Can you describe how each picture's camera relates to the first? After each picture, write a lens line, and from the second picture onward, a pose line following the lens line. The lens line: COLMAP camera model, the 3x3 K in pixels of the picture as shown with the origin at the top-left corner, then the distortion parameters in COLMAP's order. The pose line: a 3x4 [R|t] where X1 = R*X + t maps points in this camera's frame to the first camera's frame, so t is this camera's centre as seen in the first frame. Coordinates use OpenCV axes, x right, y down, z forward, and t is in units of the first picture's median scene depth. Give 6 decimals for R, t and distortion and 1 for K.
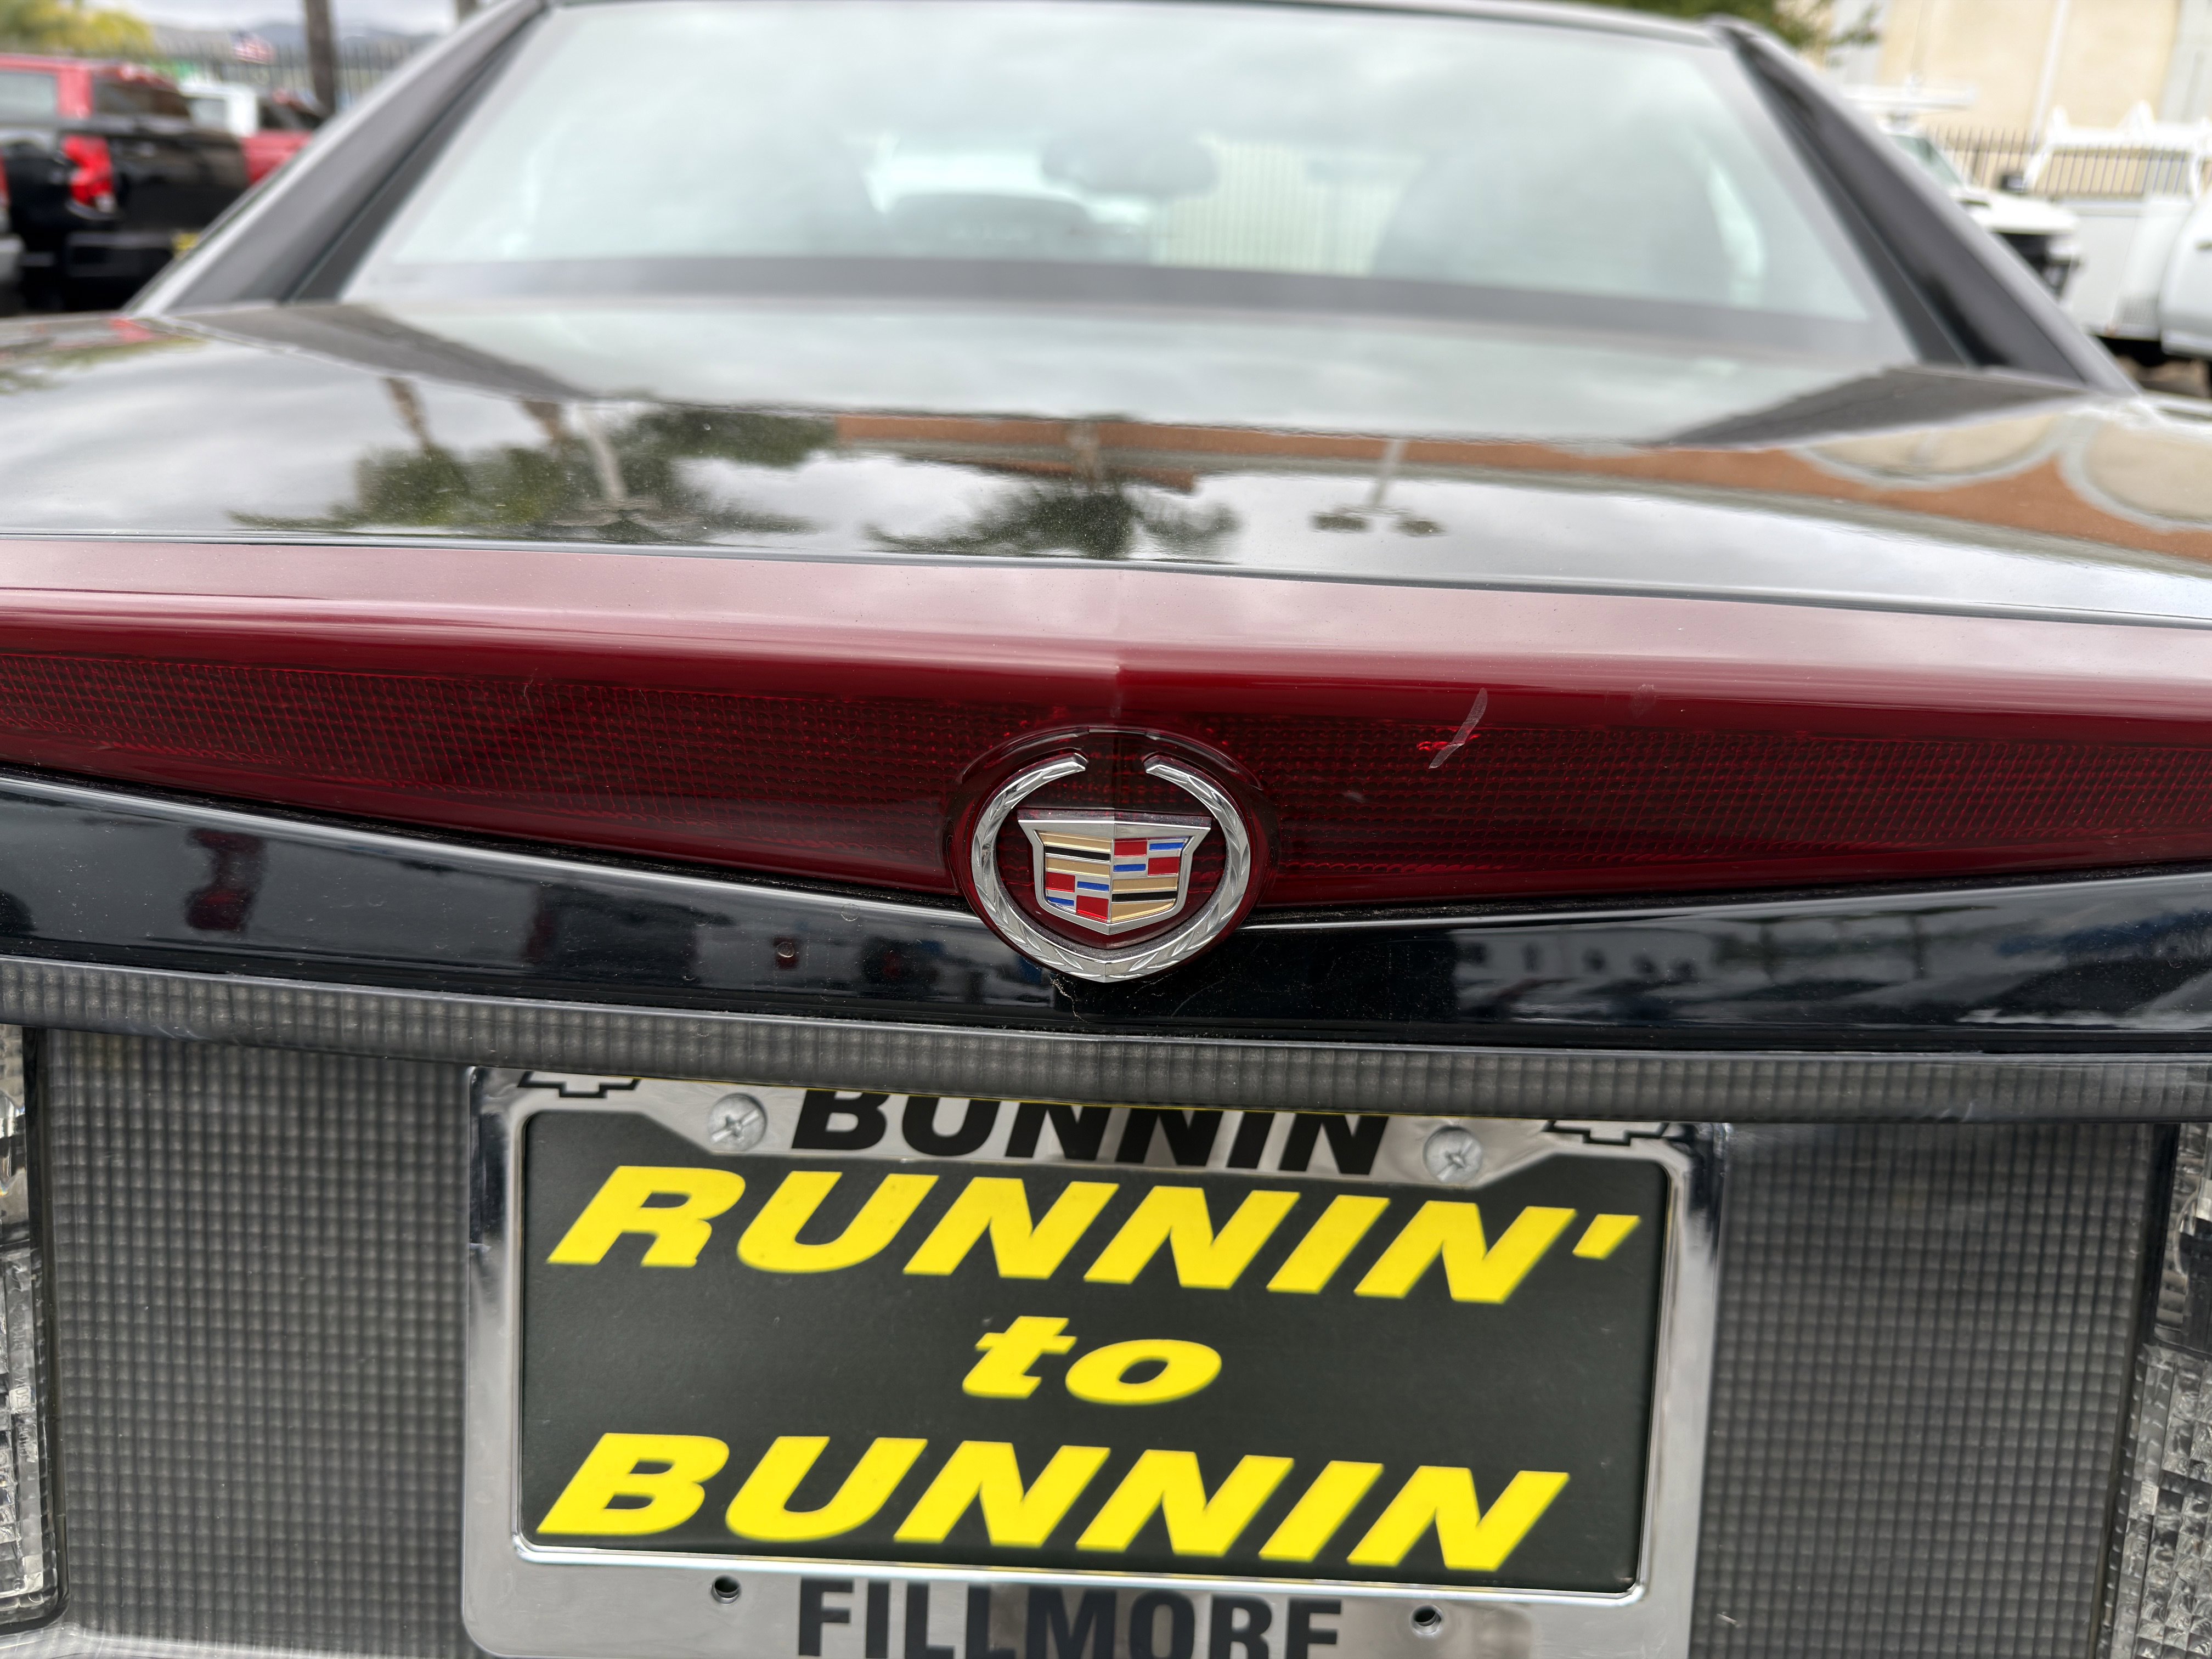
lens RADIAL K [[1571.5, 0, 1094.2], [0, 1571.5, 876.3], [0, 0, 1]] dist [0.024248, -0.032538]
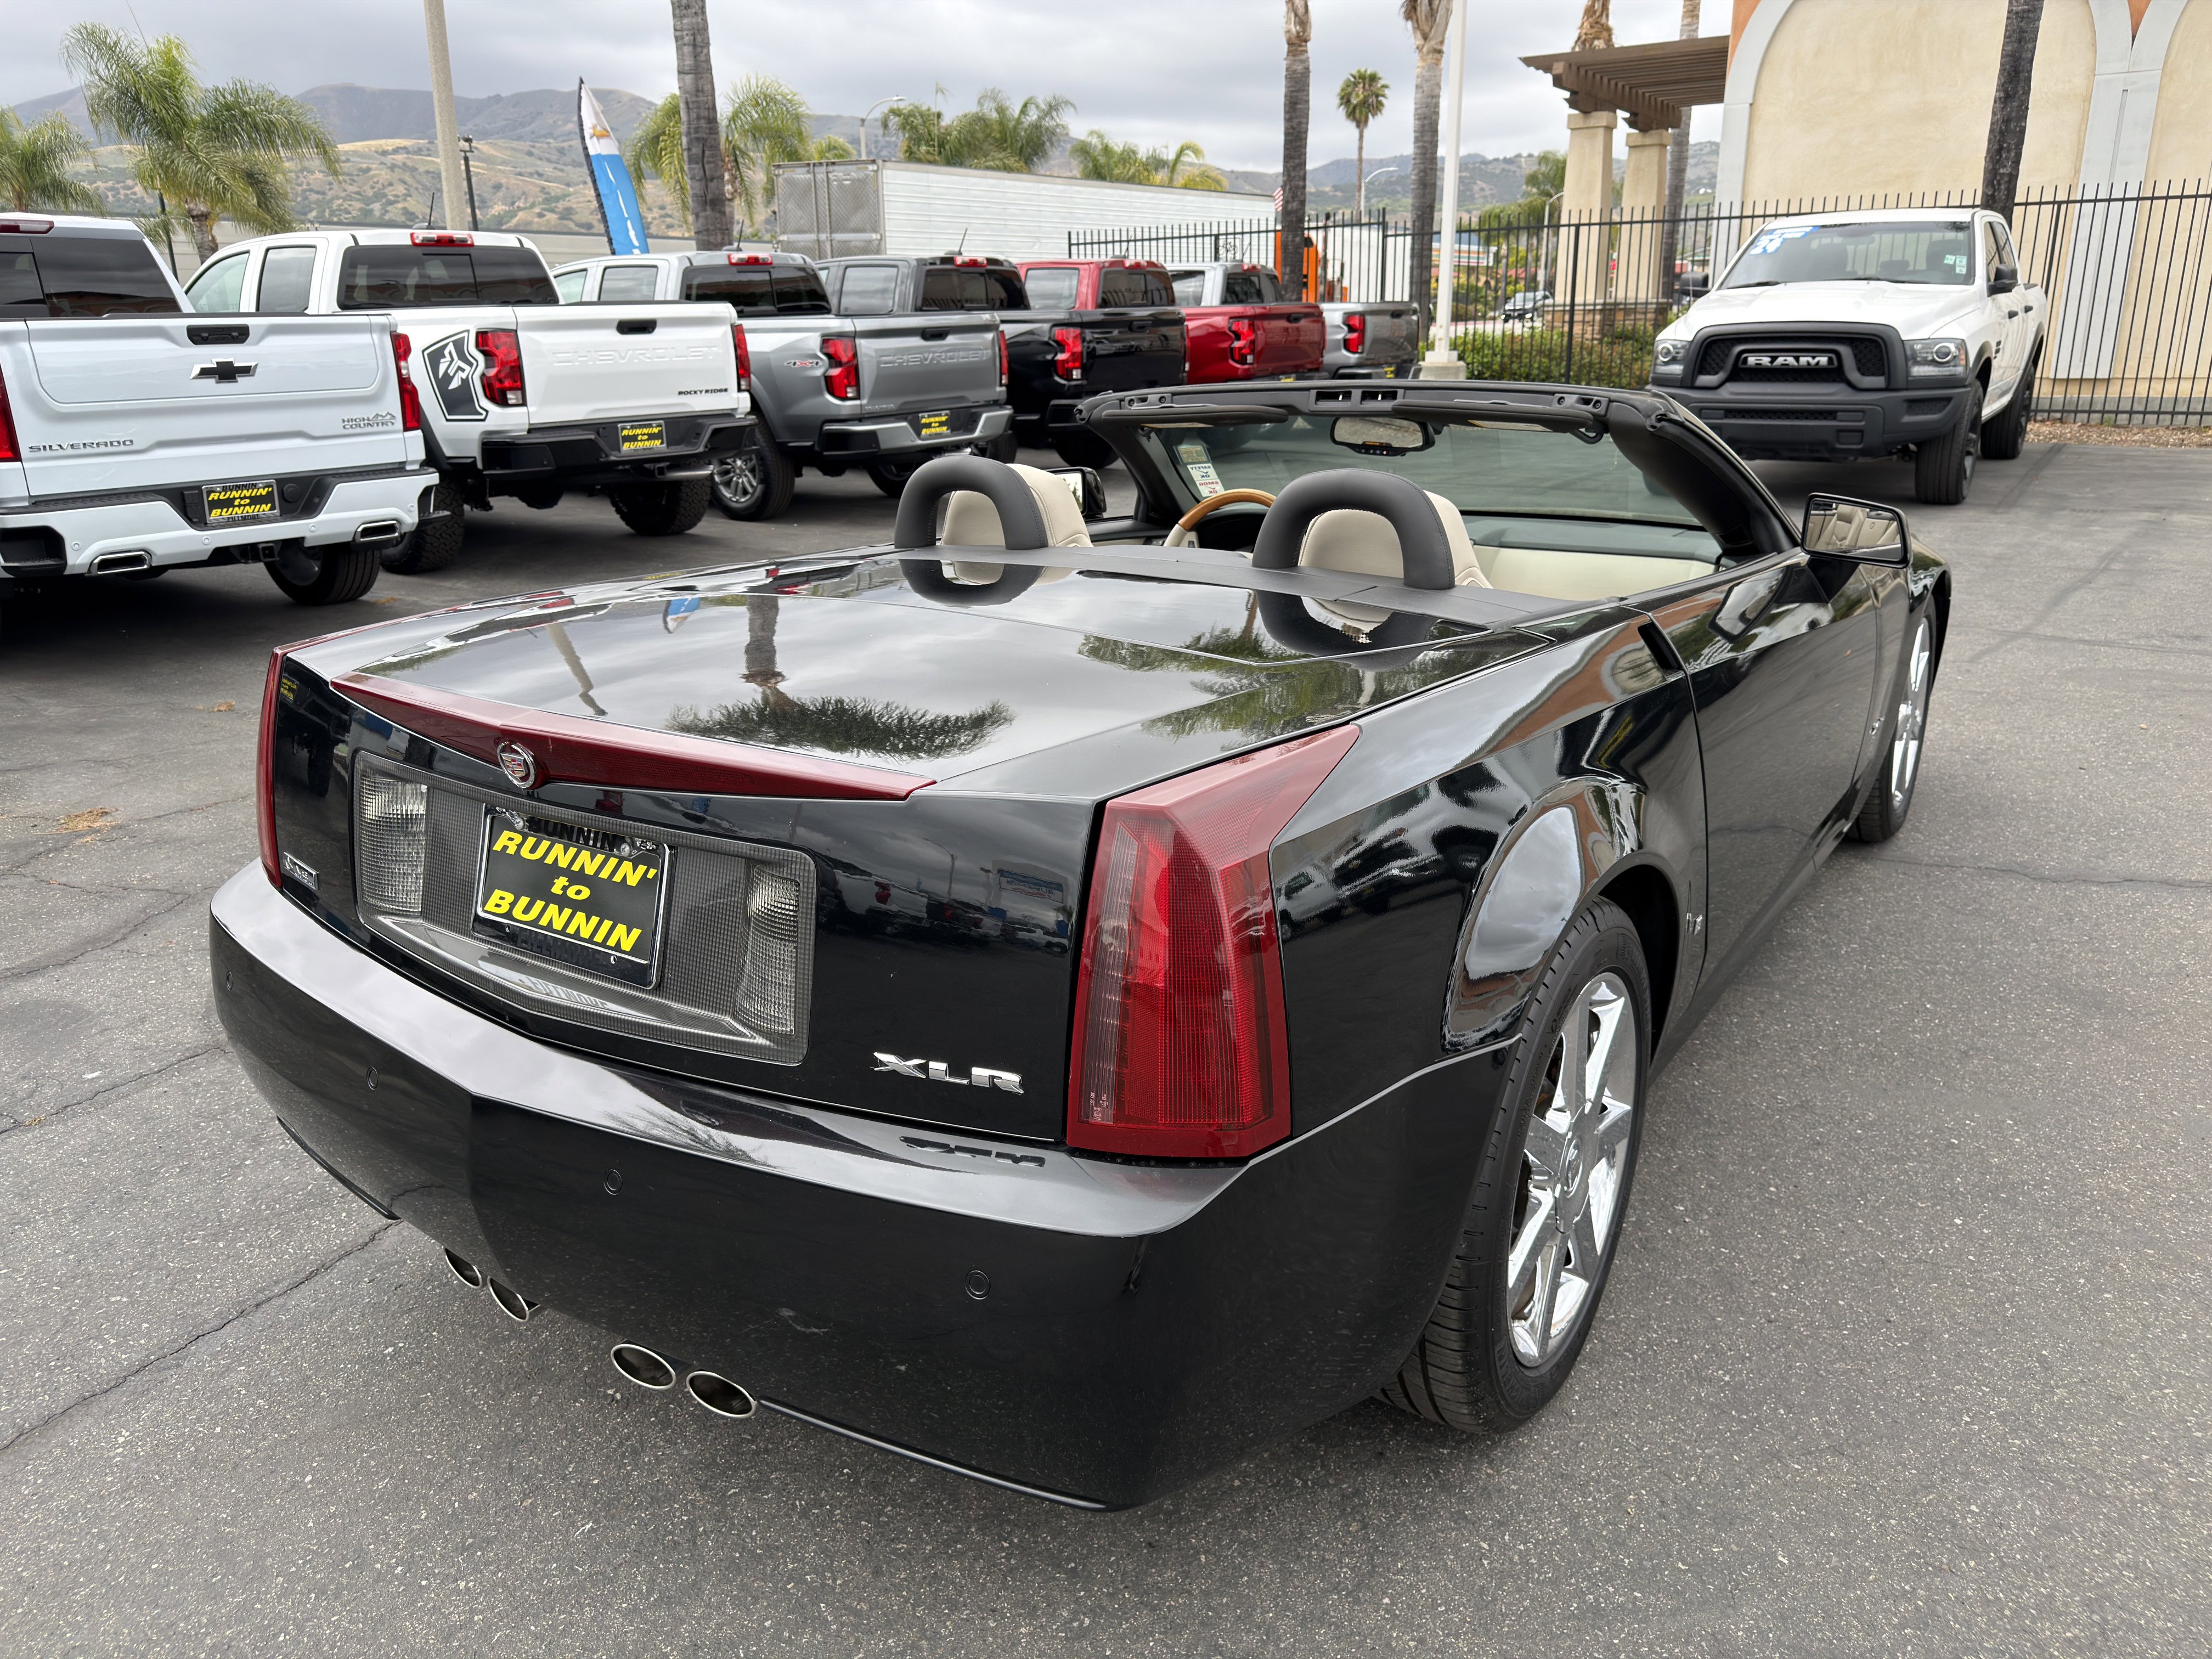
lens RADIAL K [[1571.5, 0, 1102.5], [0, 1571.5, 839.9], [0, 0, 1]] dist [0.024248, -0.032538]
pose [[0.838462, 0.117471, -0.532148, 3.558452], [-0.156881, 0.987184, -0.029265, 0.070429], [0.521890, 0.108022, 0.846145, -1.952464]]
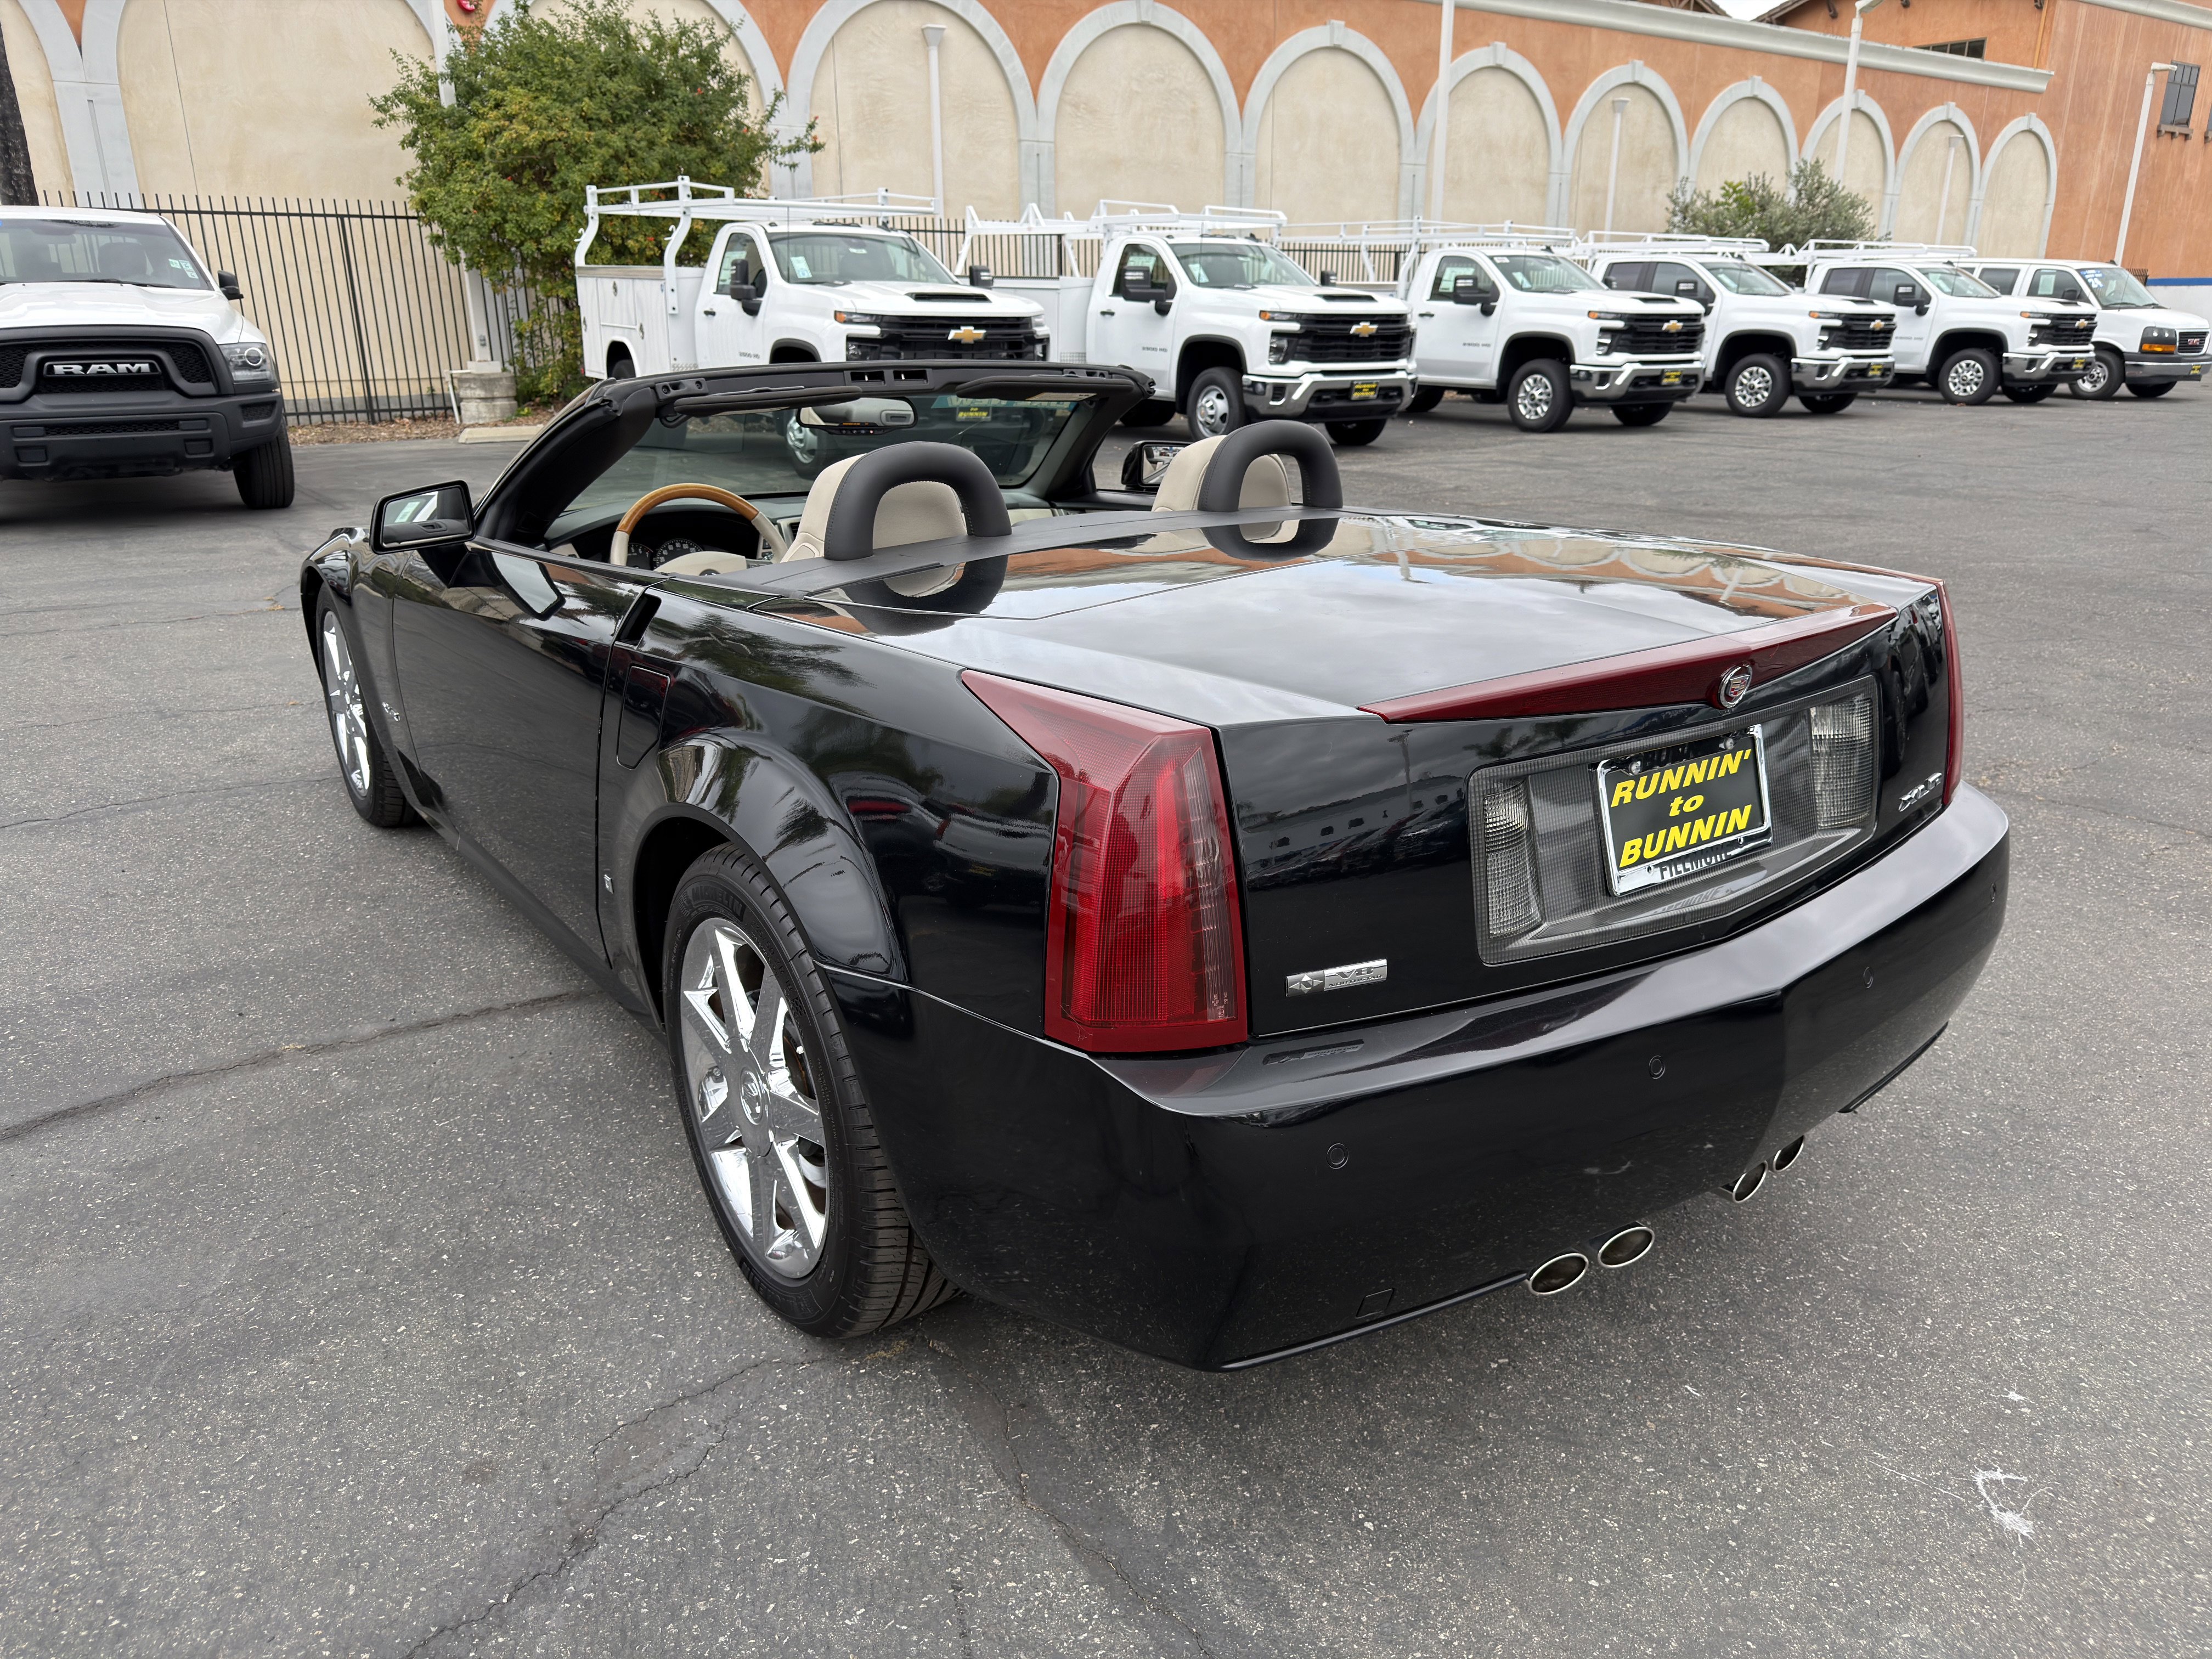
lens RADIAL K [[1571.5, 0, 1104.2], [0, 1571.5, 849.8], [0, 0, 1]] dist [0.024248, -0.032538]
pose [[0.806136, -0.232242, 0.544250, -4.032463], [0.256218, 0.966065, 0.032732, -0.162674], [-0.533382, 0.113060, 0.838284, -2.030098]]
